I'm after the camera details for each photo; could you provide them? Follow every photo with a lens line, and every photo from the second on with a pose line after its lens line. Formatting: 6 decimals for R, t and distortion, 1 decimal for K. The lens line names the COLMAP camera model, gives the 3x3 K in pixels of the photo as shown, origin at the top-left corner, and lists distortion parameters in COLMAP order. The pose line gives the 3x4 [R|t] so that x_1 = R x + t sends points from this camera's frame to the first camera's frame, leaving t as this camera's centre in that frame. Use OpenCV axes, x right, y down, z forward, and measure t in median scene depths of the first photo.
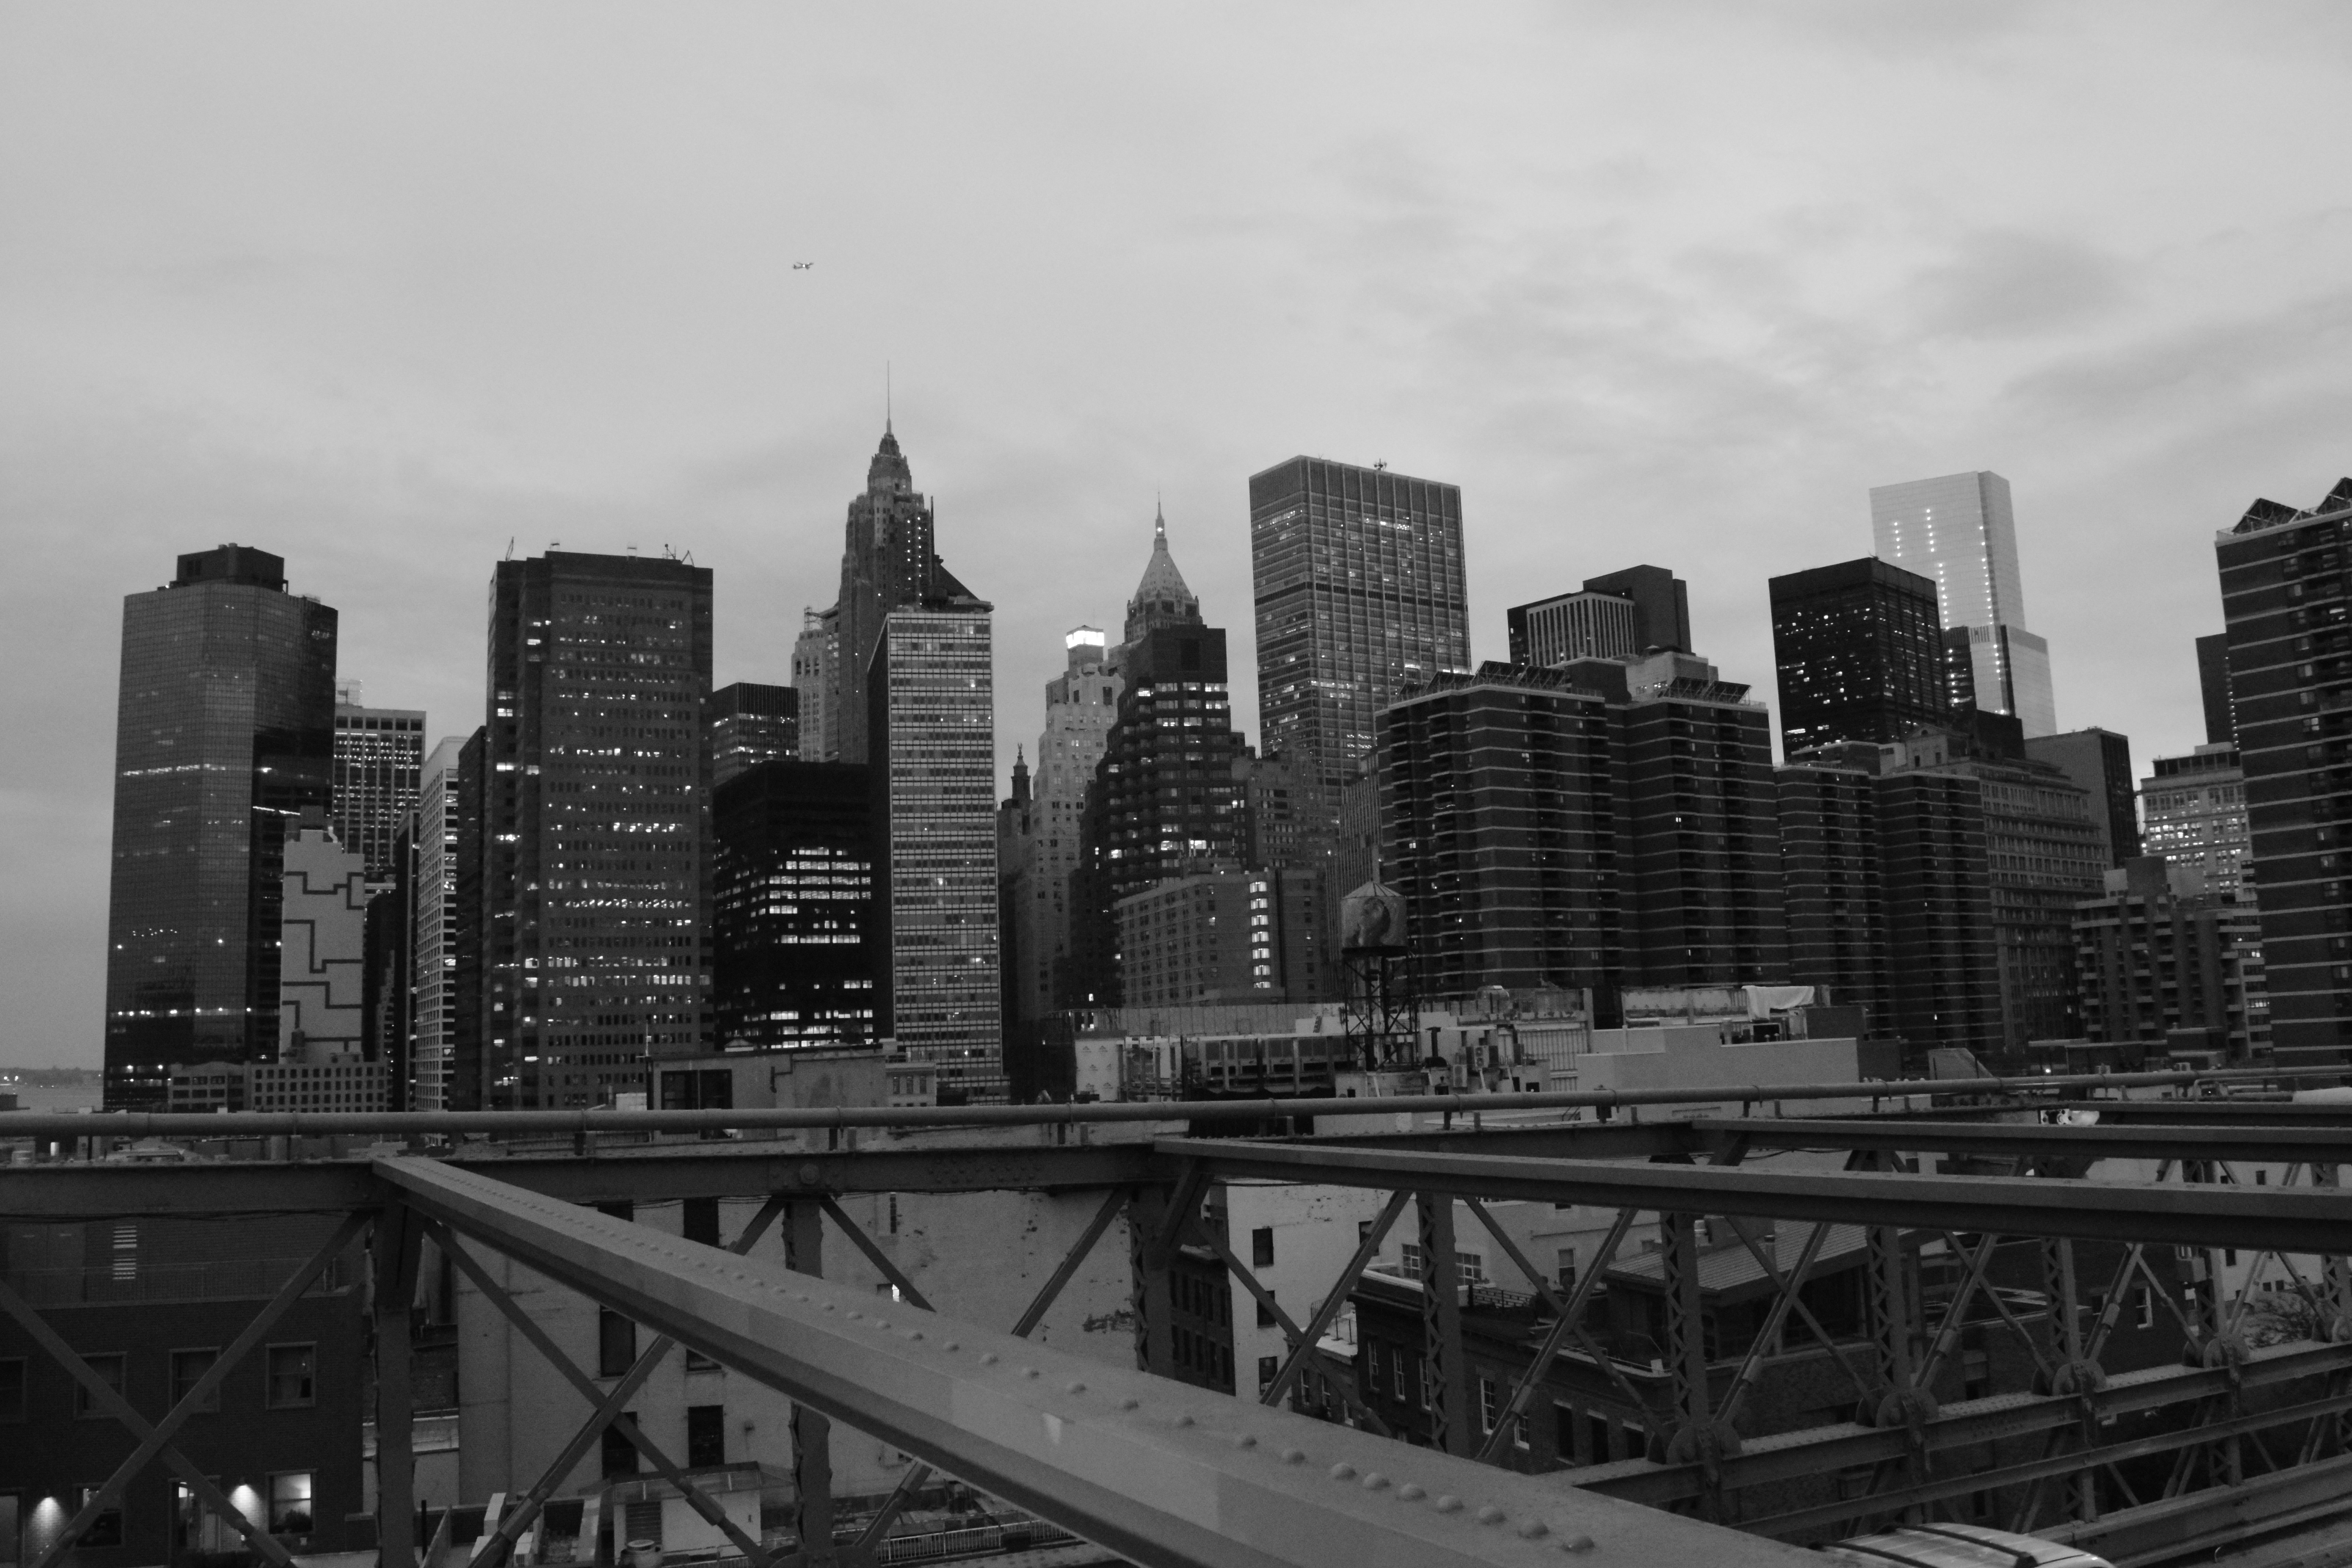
lens RADIAL K [[1868.5, 0, 1176.0], [0, 1868.5, 784.0], [0, 0, 1]] dist [-0.090148, 0.009149]
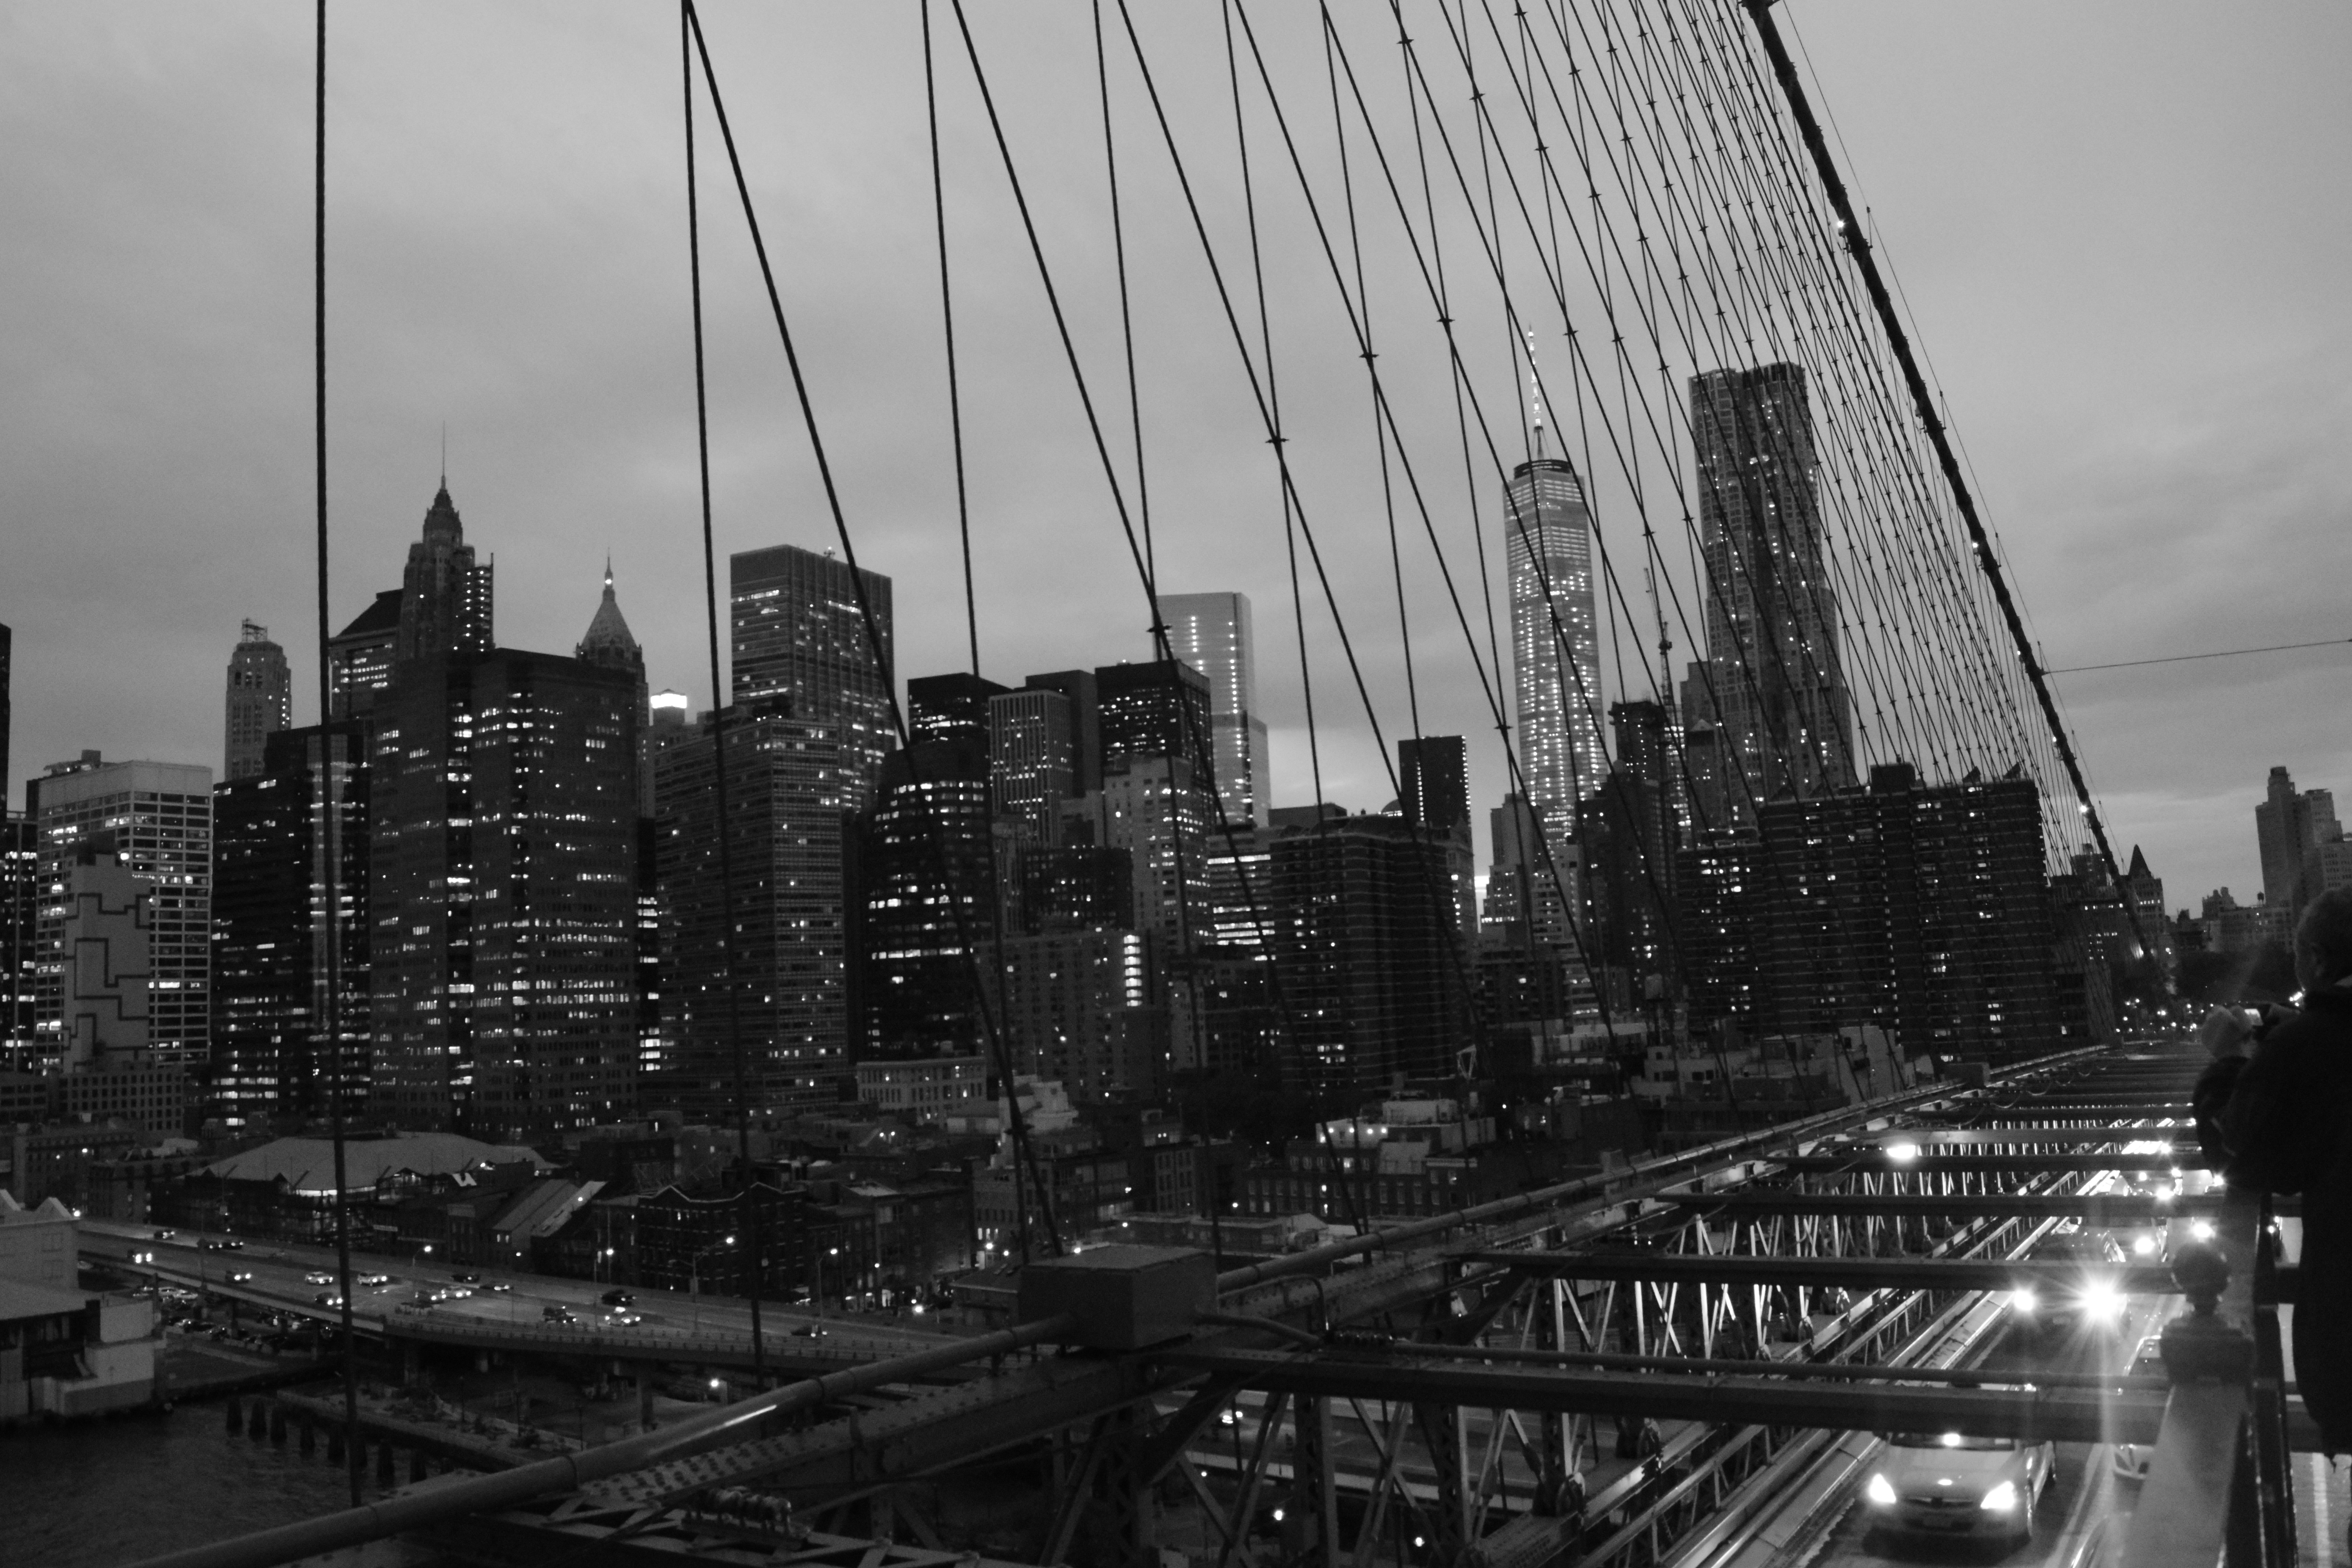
lens RADIAL K [[1868.5, 0, 1176.0], [0, 1868.5, 784.0], [0, 0, 1]] dist [-0.090148, 0.009149]
pose [[0.870462, 0.052192, 0.489460, -0.450479], [-0.053097, 0.998517, -0.012044, -0.037082], [-0.489363, -0.015505, 0.871942, -0.236973]]
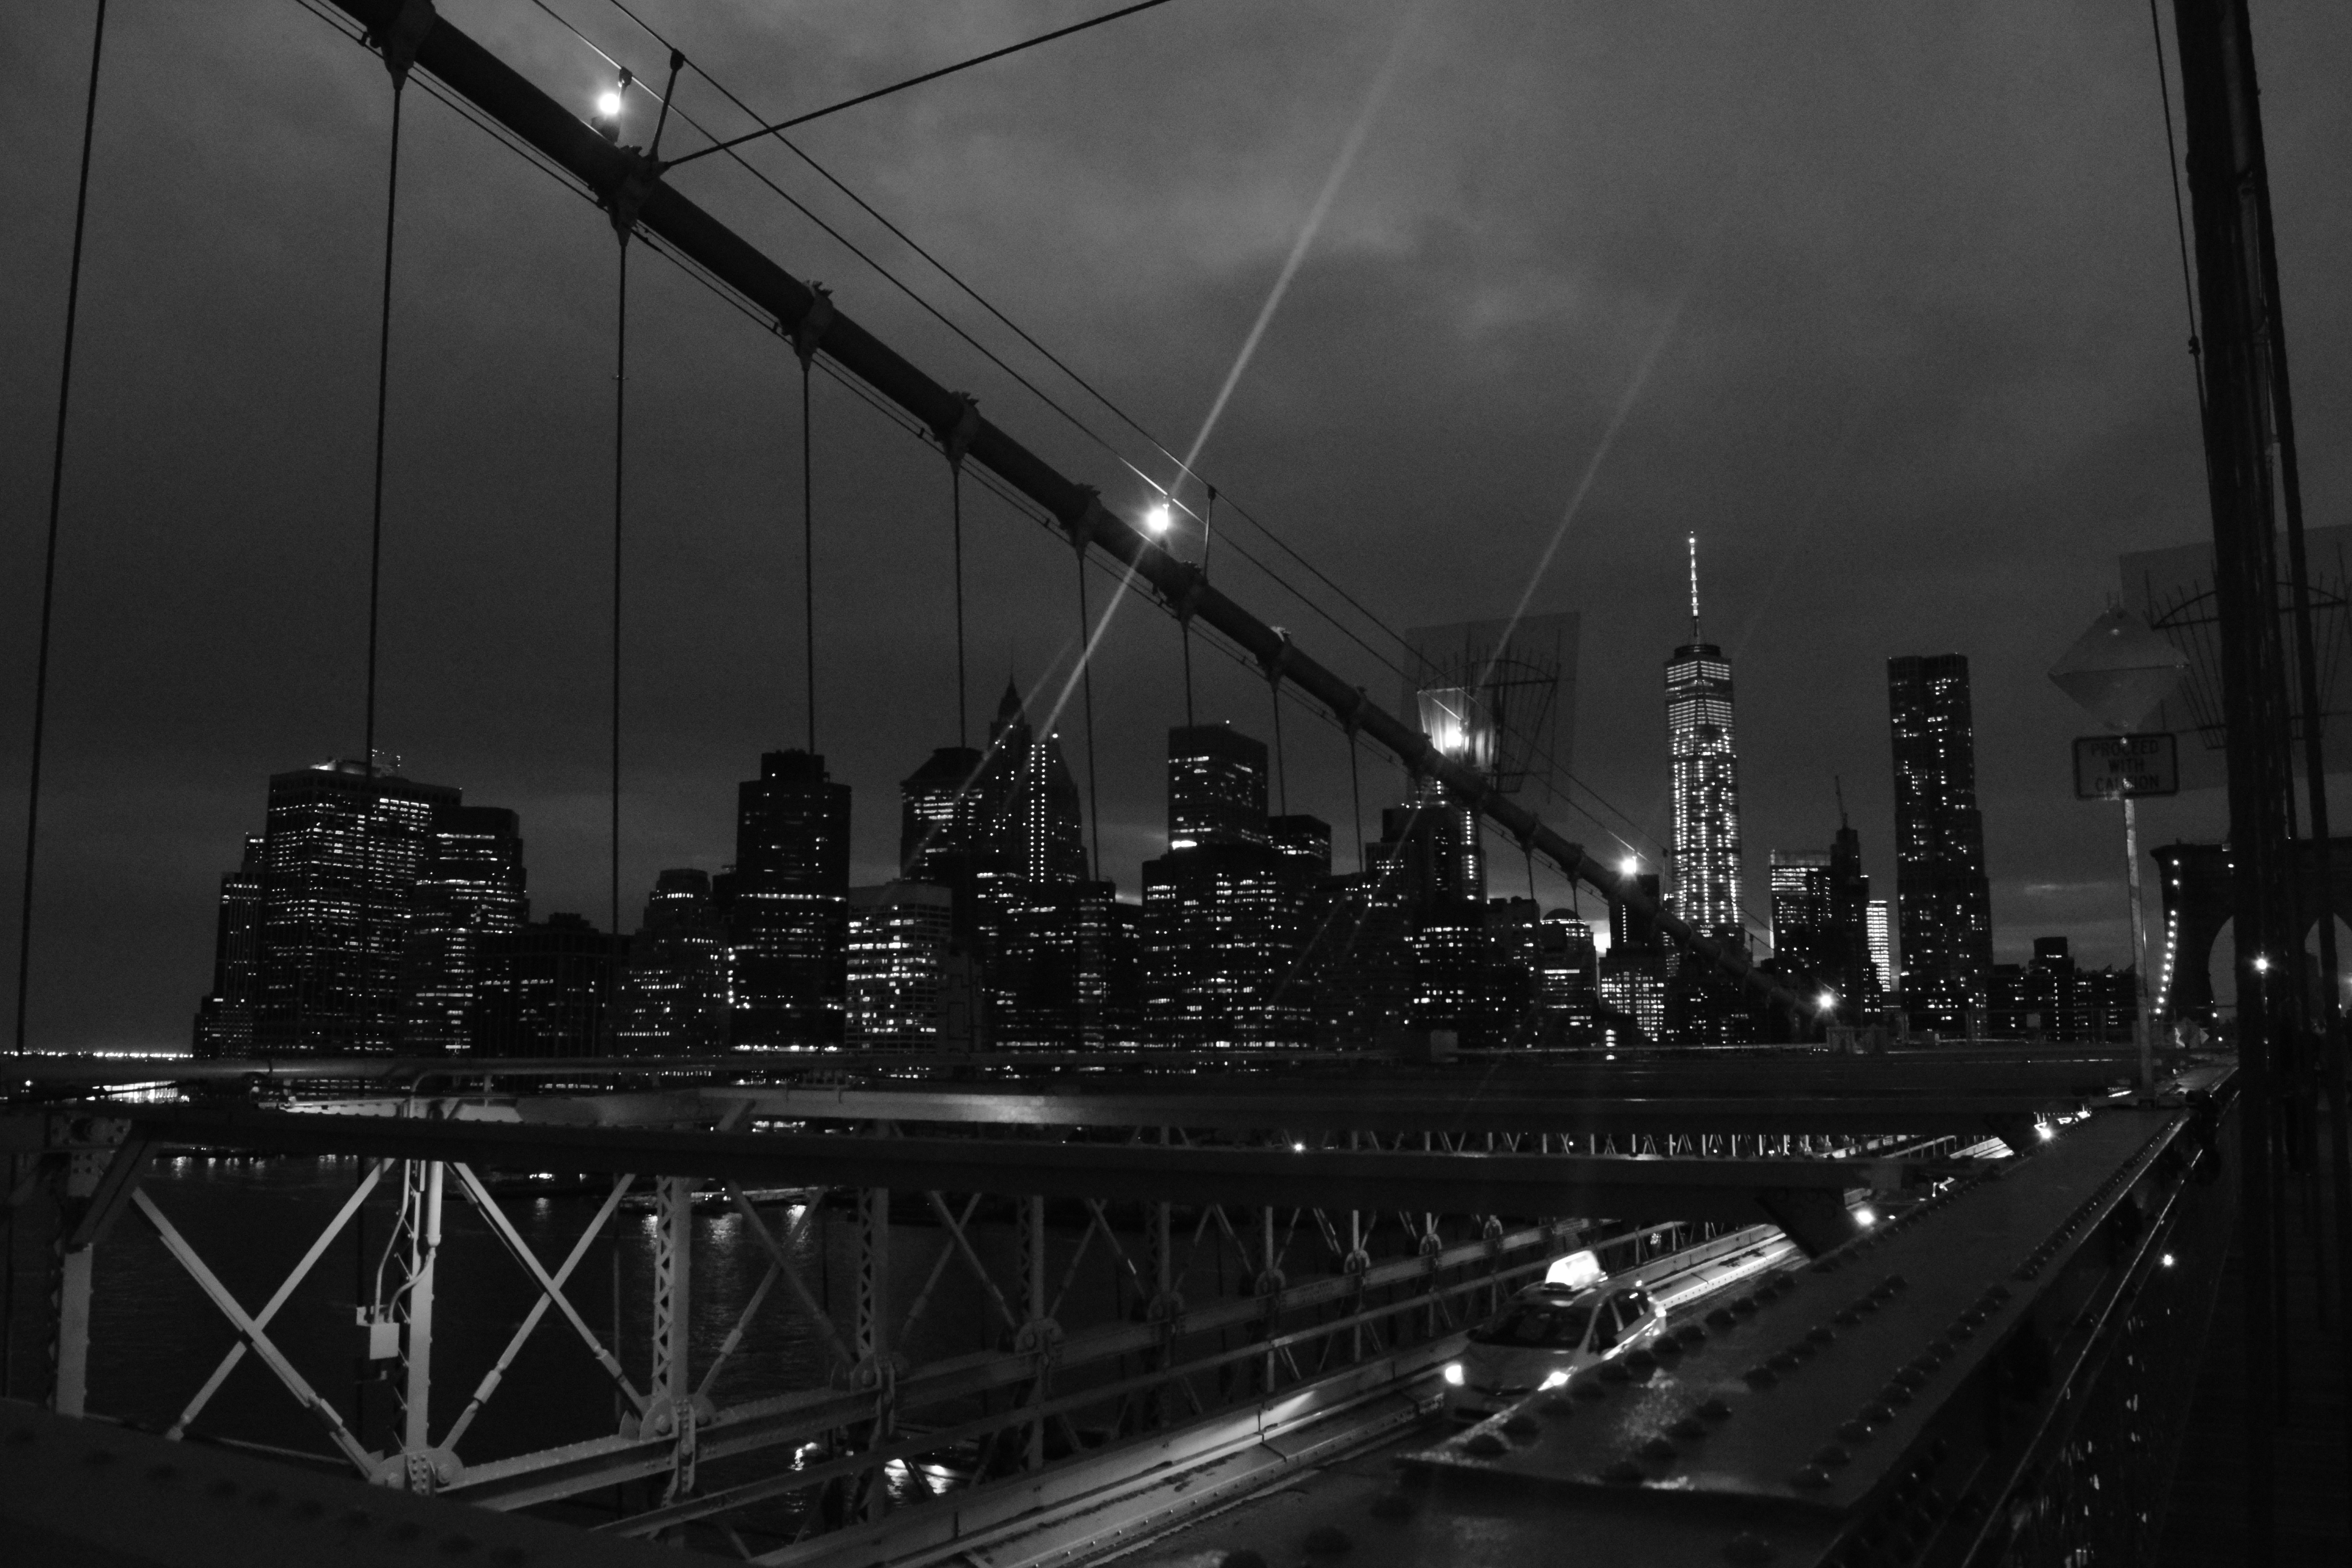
lens RADIAL K [[1868.5, 0, 1176.0], [0, 1868.5, 784.0], [0, 0, 1]] dist [-0.090148, 0.009149]
pose [[0.868237, 0.112839, 0.483148, -1.172562], [-0.103953, 0.993553, -0.045238, -0.072951], [-0.485137, -0.010947, 0.874369, -0.649186]]
